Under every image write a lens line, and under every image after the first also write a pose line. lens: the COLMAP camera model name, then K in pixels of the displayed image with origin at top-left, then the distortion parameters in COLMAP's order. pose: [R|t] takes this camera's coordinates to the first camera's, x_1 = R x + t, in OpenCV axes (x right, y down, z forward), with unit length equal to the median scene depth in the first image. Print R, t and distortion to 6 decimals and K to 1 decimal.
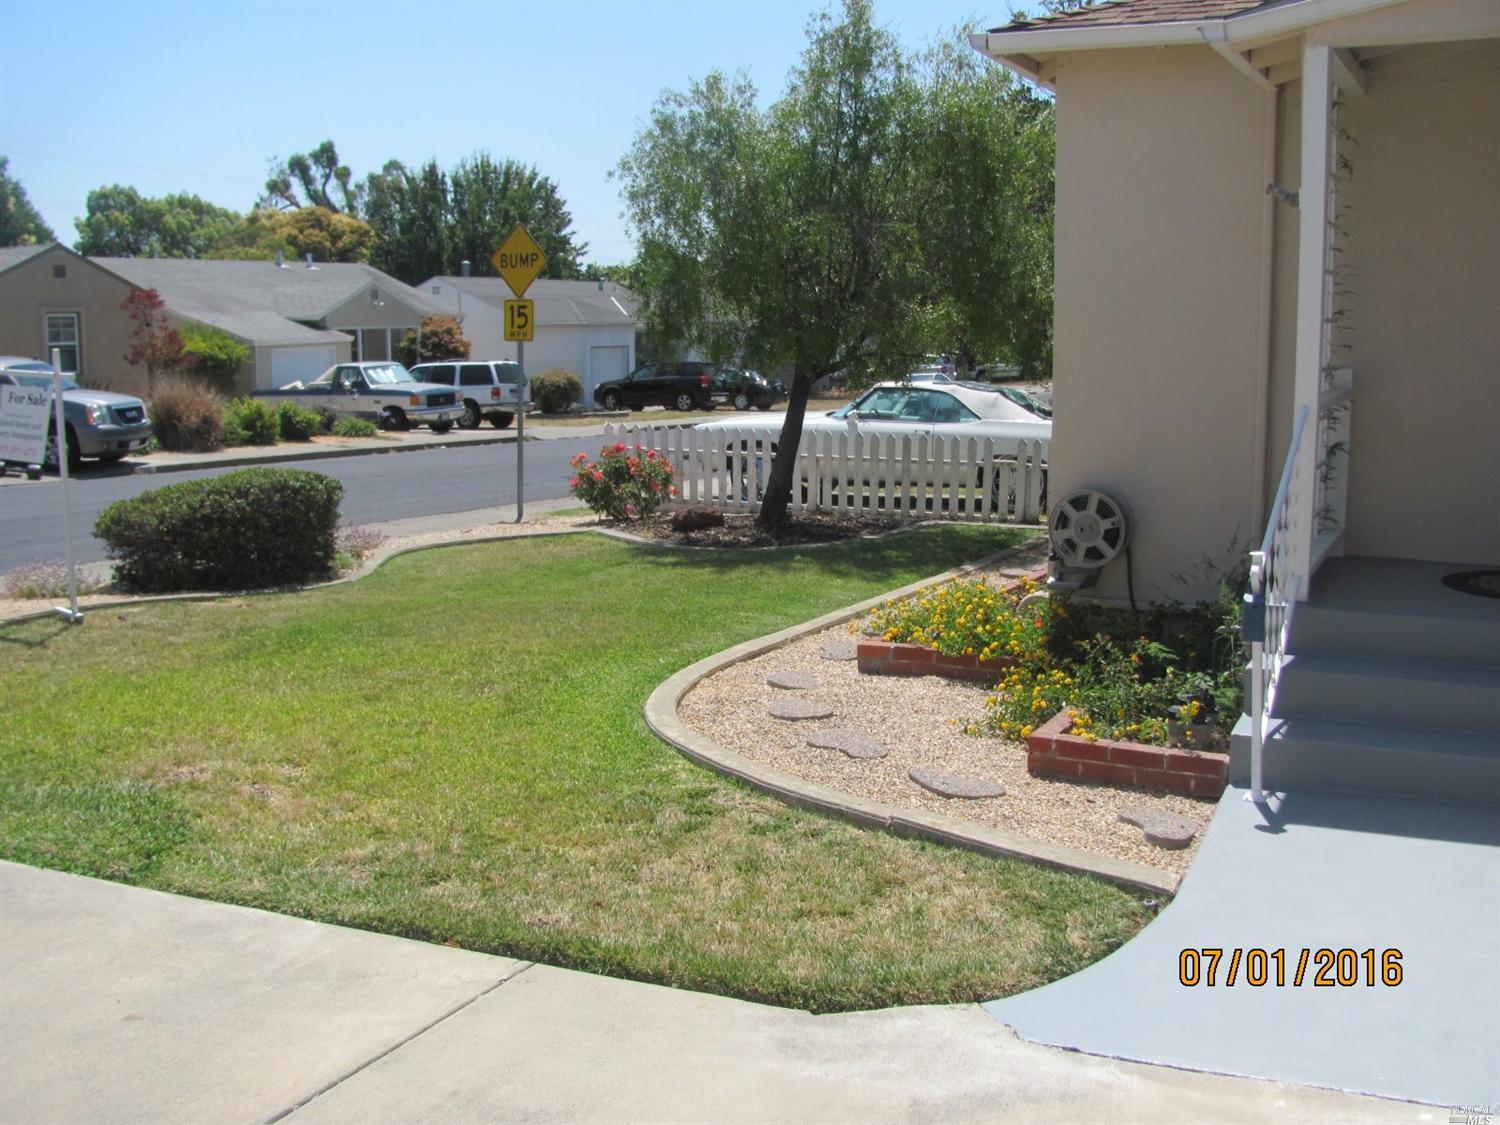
lens RADIAL K [[1590.9, 0, 750.0], [0, 1590.9, 562.5], [0, 0, 1]] dist [-0.234944, 0.309822]
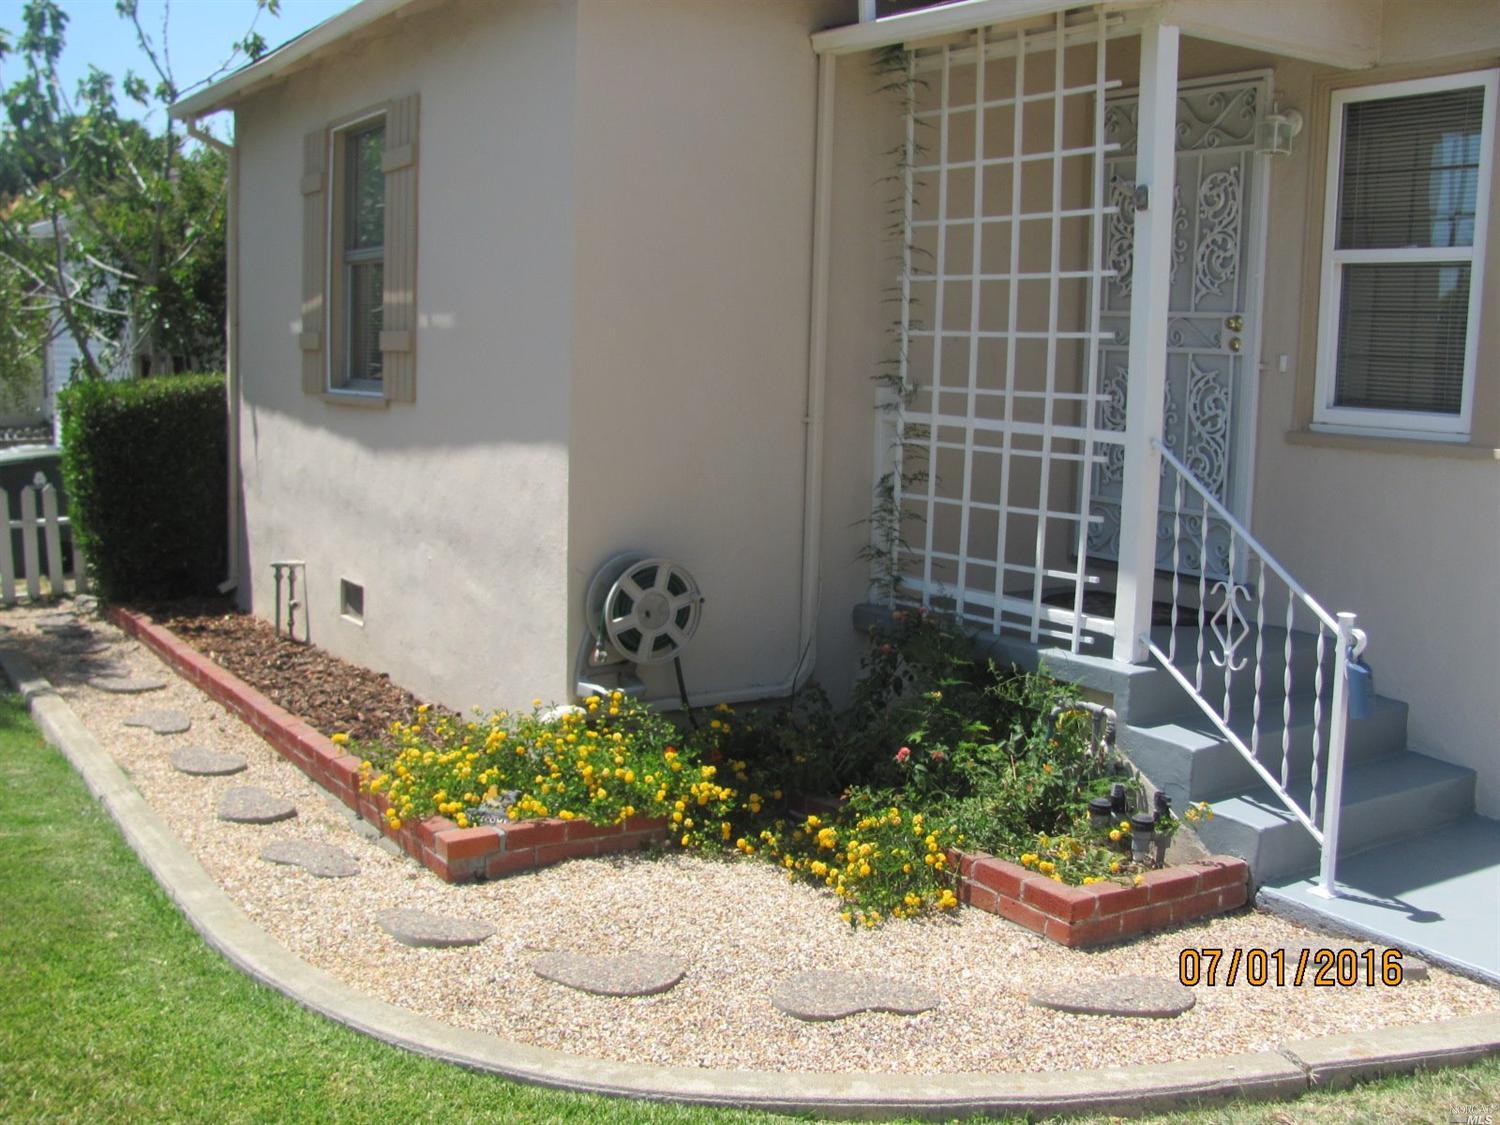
lens RADIAL K [[1590.9, 0, 750.0], [0, 1590.9, 562.5], [0, 0, 1]] dist [-0.234944, 0.309822]
pose [[0.496276, -0.102301, 0.862117, -0.485912], [0.100717, 0.993112, 0.059868, -0.101864], [-0.862303, 0.057119, 0.503161, 0.709406]]
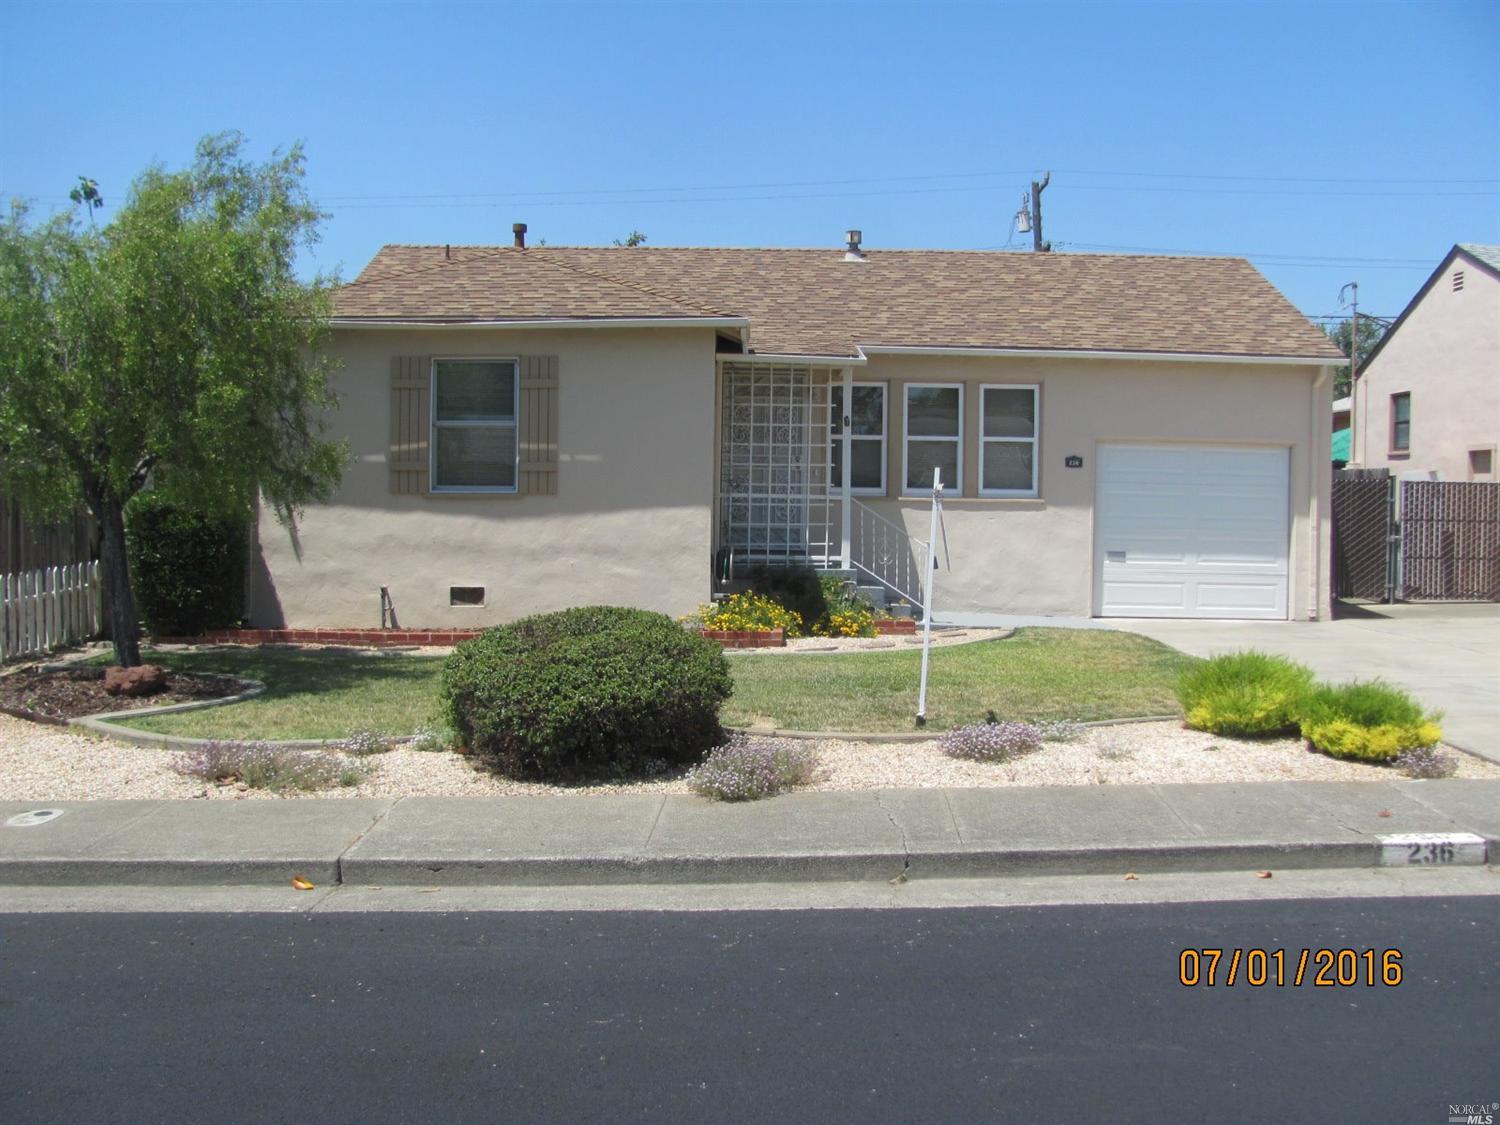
lens RADIAL K [[1590.9, 0, 750.0], [0, 1590.9, 562.5], [0, 0, 1]] dist [-0.234944, 0.309822]
pose [[-0.457604, -0.045302, 0.888001, -2.148699], [0.116314, 0.987070, 0.110294, -0.326371], [-0.881515, 0.153758, -0.446418, 2.496153]]
